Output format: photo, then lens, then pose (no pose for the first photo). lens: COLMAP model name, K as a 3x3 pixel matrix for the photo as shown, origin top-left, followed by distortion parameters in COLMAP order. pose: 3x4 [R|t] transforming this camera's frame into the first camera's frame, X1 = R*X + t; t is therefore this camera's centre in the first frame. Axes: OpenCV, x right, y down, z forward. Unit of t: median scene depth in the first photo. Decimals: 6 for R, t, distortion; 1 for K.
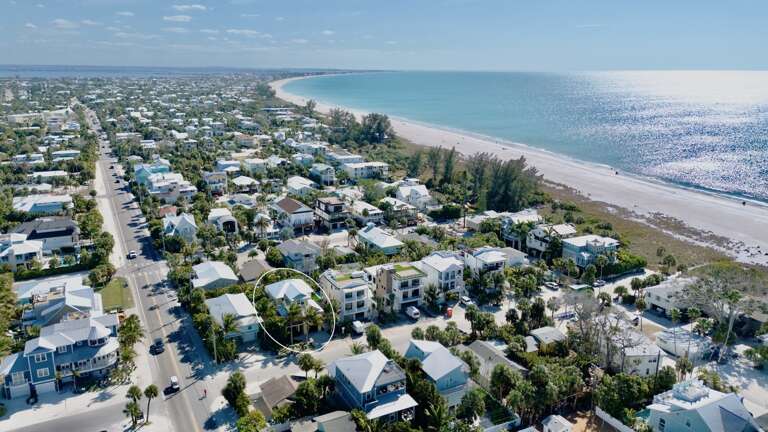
lens RADIAL K [[564.1, 0, 384.0], [0, 564.1, 216.0], [0, 0, 1]] dist [0.031091, -0.002911]
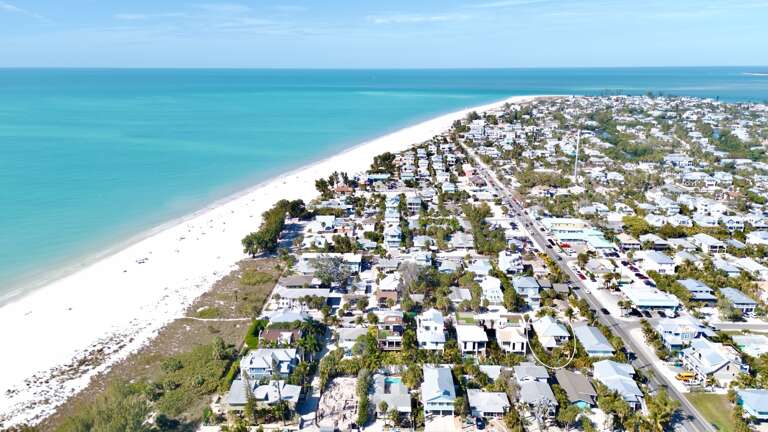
lens RADIAL K [[564.1, 0, 384.0], [0, 564.1, 216.0], [0, 0, 1]] dist [0.031091, -0.002911]
pose [[-0.877523, -0.131960, 0.461021, -0.326710], [0.106548, 0.883706, 0.455754, -0.640653], [-0.467548, 0.449055, -0.761412, 1.624643]]
